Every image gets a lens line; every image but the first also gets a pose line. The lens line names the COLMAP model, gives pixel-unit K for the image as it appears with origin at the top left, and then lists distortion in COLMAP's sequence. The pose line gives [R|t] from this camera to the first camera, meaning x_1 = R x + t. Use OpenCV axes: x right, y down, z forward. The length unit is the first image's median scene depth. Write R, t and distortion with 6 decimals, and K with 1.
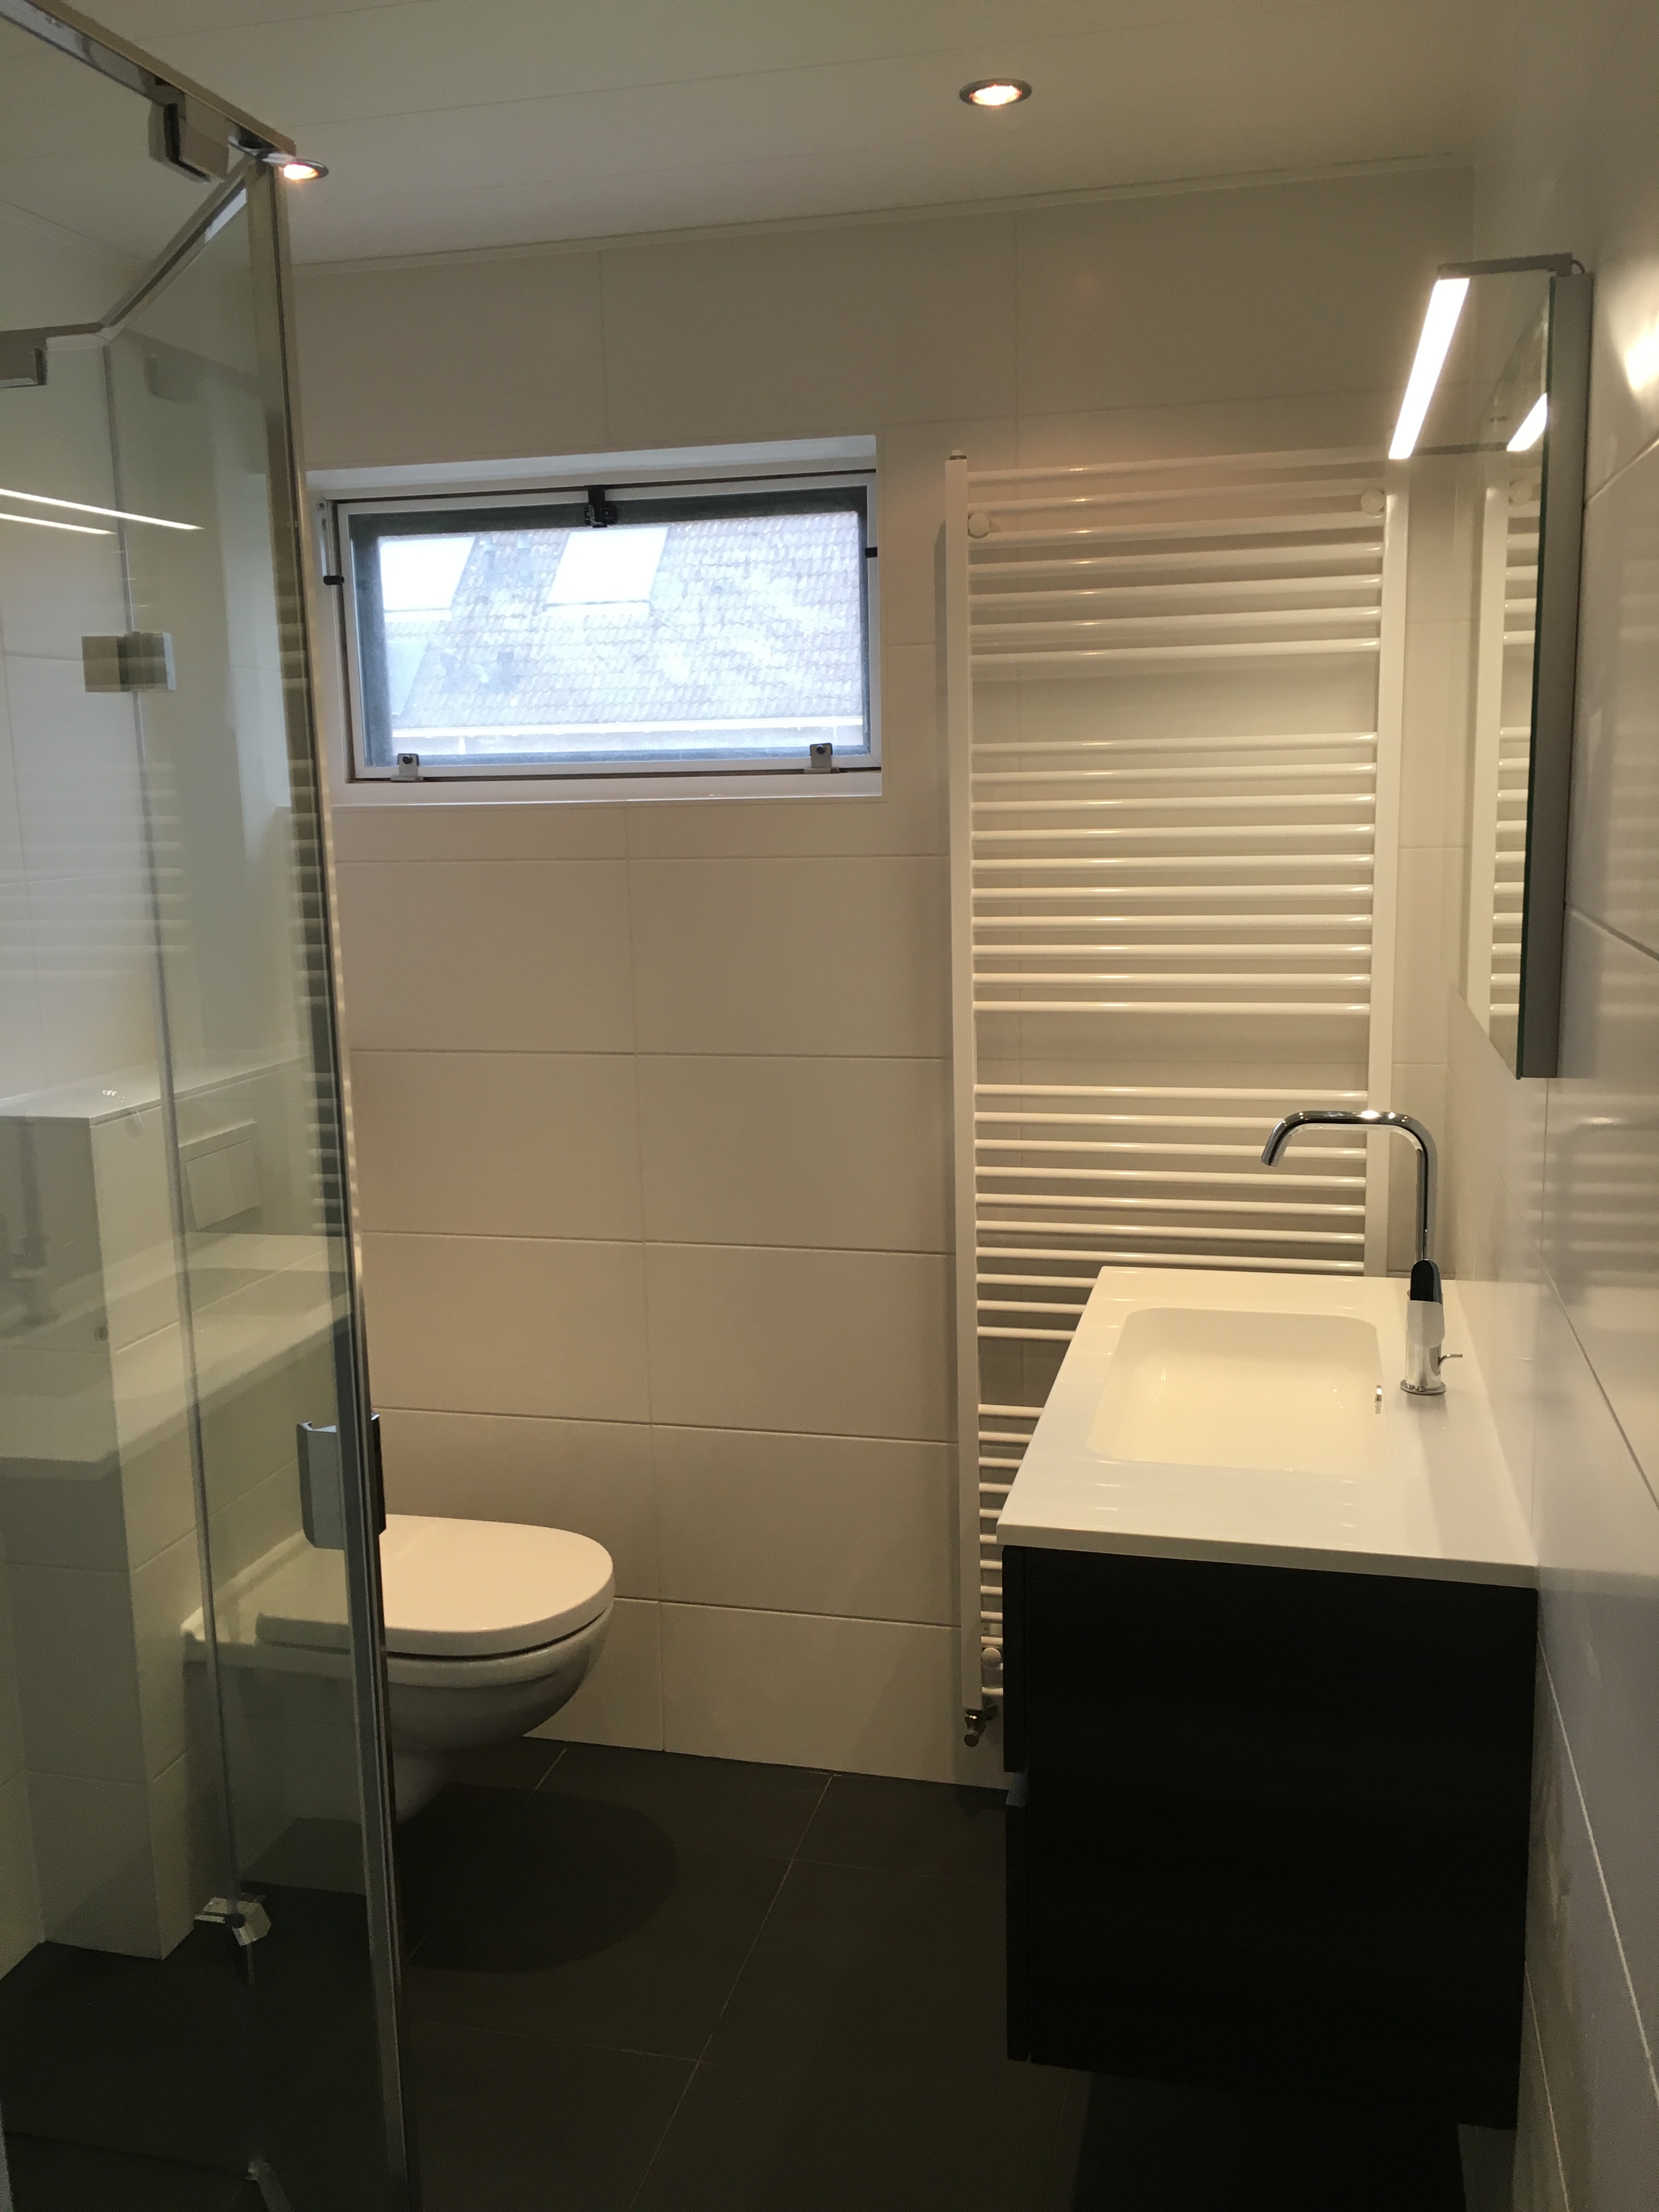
lens RADIAL K [[1894.9, 0, 835.9], [0, 1894.9, 1103.0], [0, 0, 1]] dist [0.040631, -0.018063]
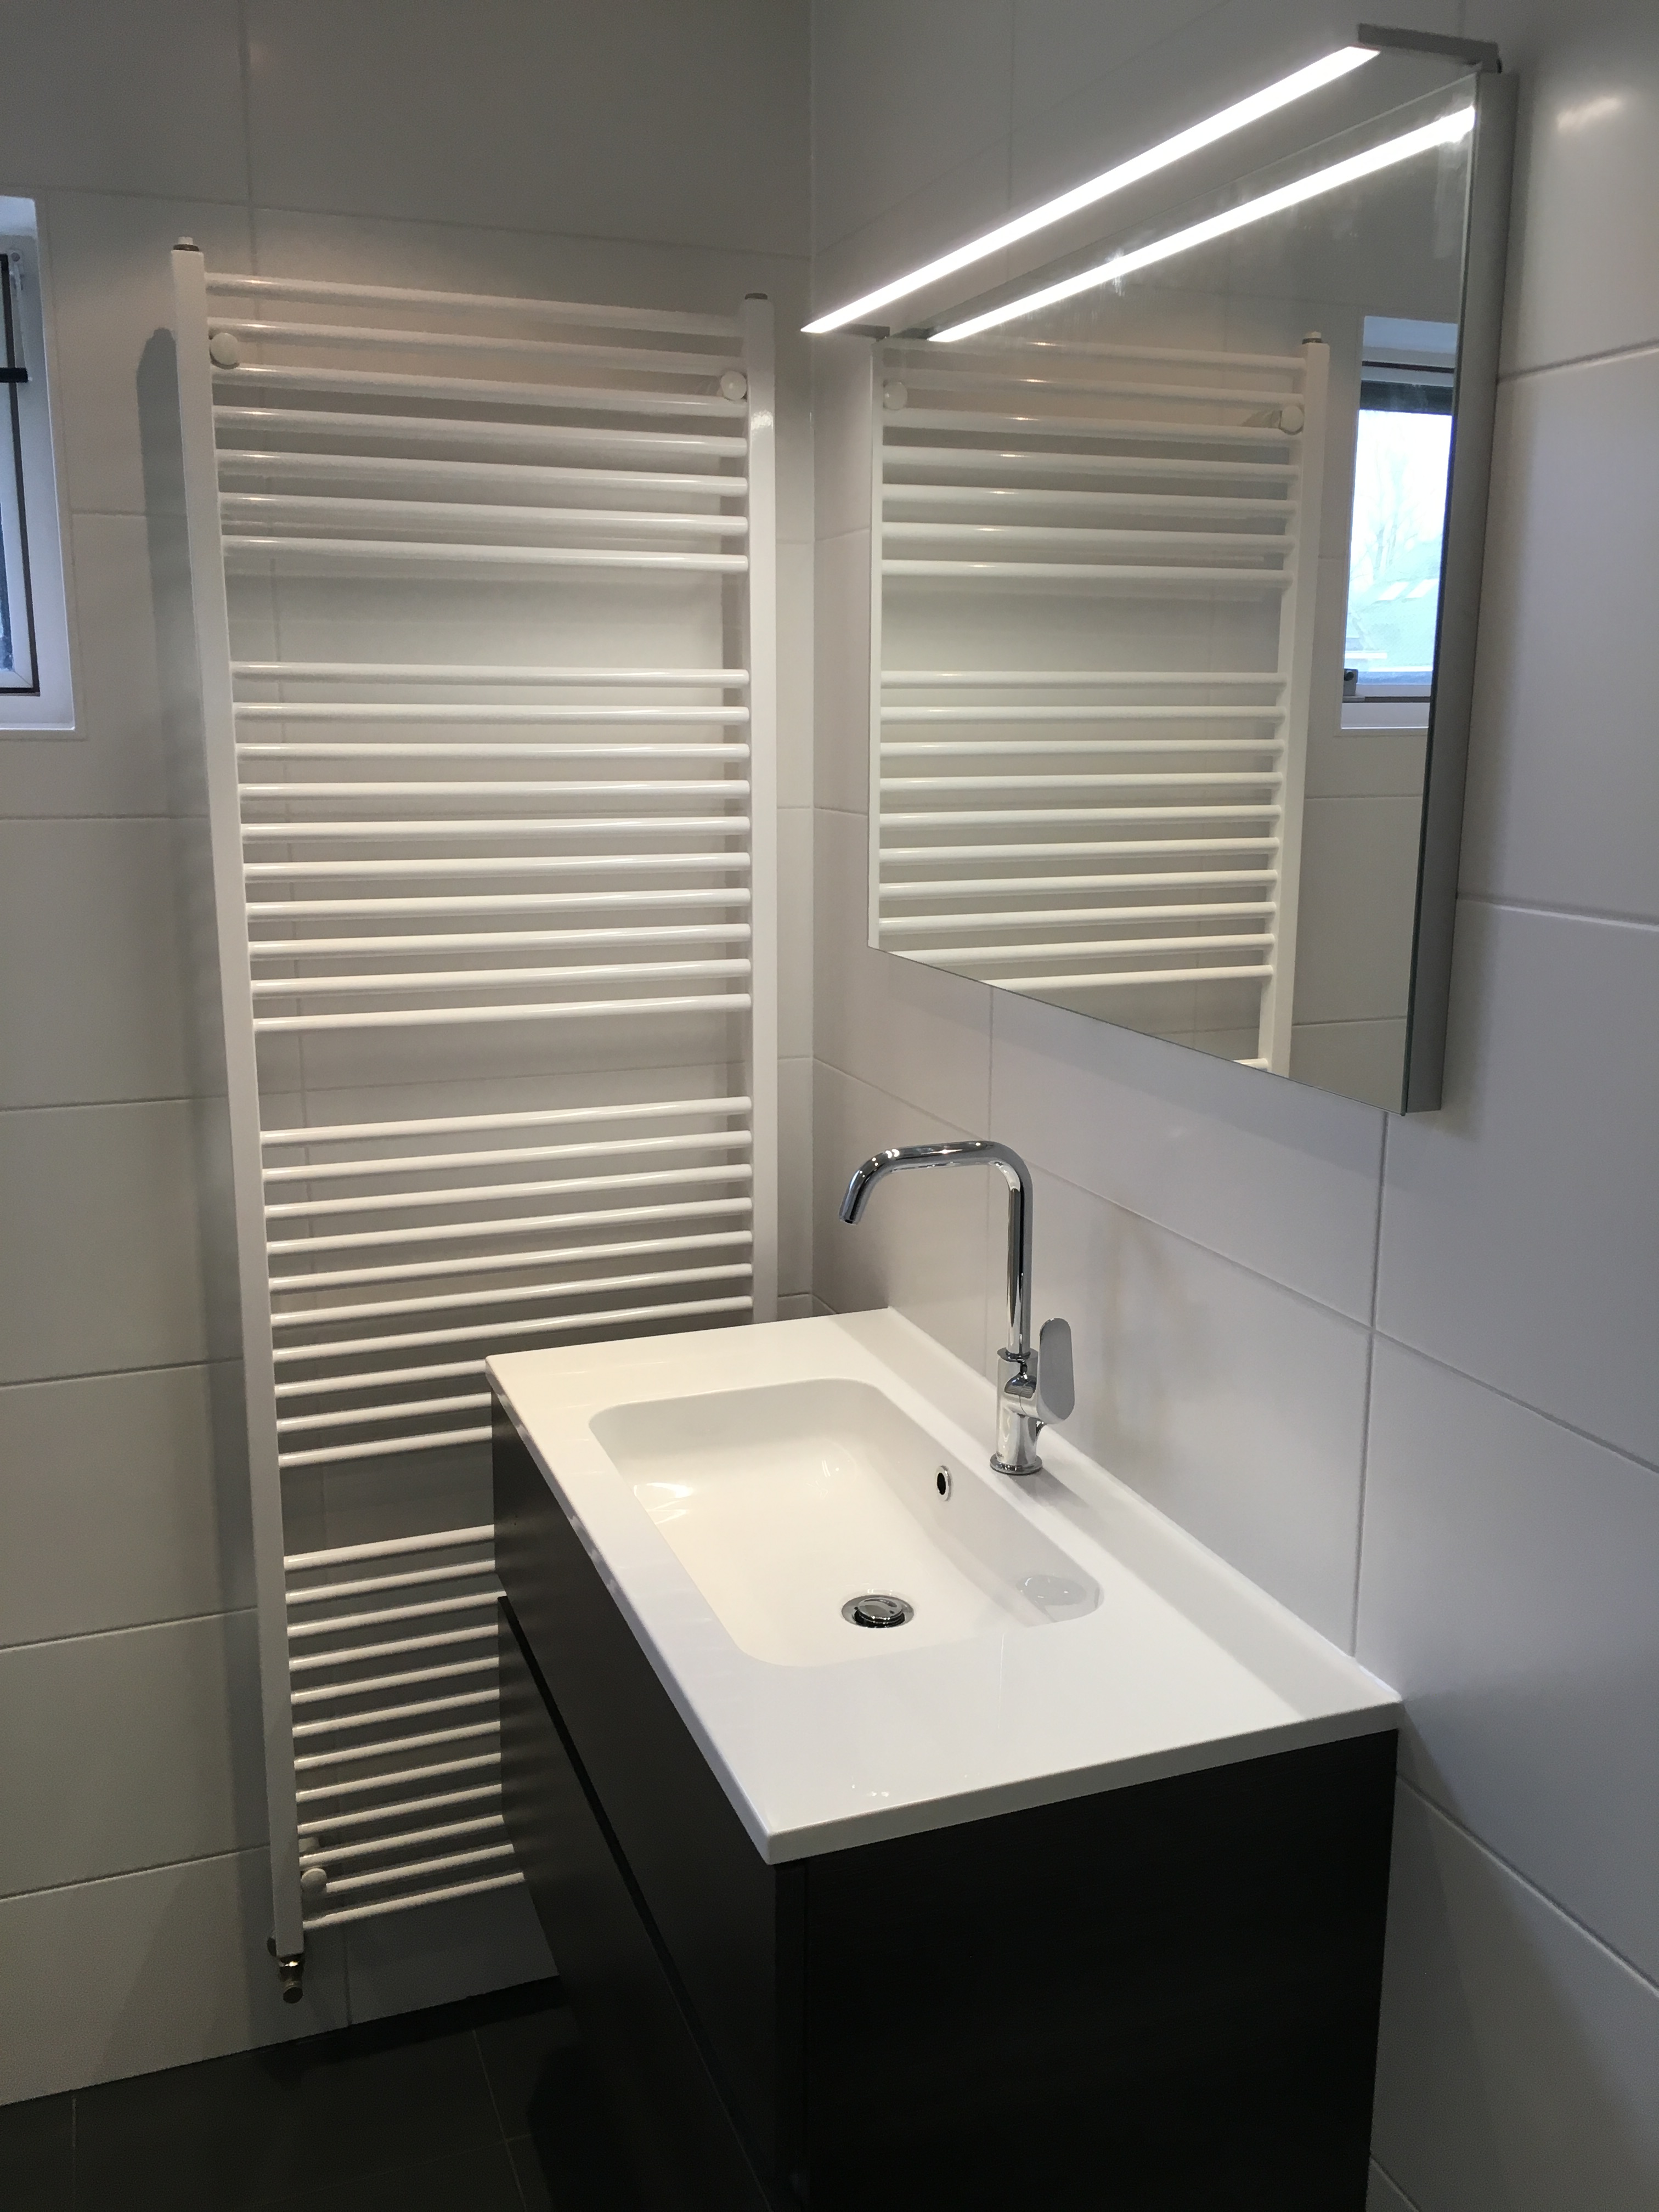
lens RADIAL K [[1894.9, 0, 826.5], [0, 1894.9, 1102.4], [0, 0, 1]] dist [0.040631, -0.018063]
pose [[0.821520, -0.090324, 0.562979, -0.162977], [0.073904, 0.995912, 0.051941, -0.044192], [-0.565369, -0.001064, 0.824837, 0.278701]]
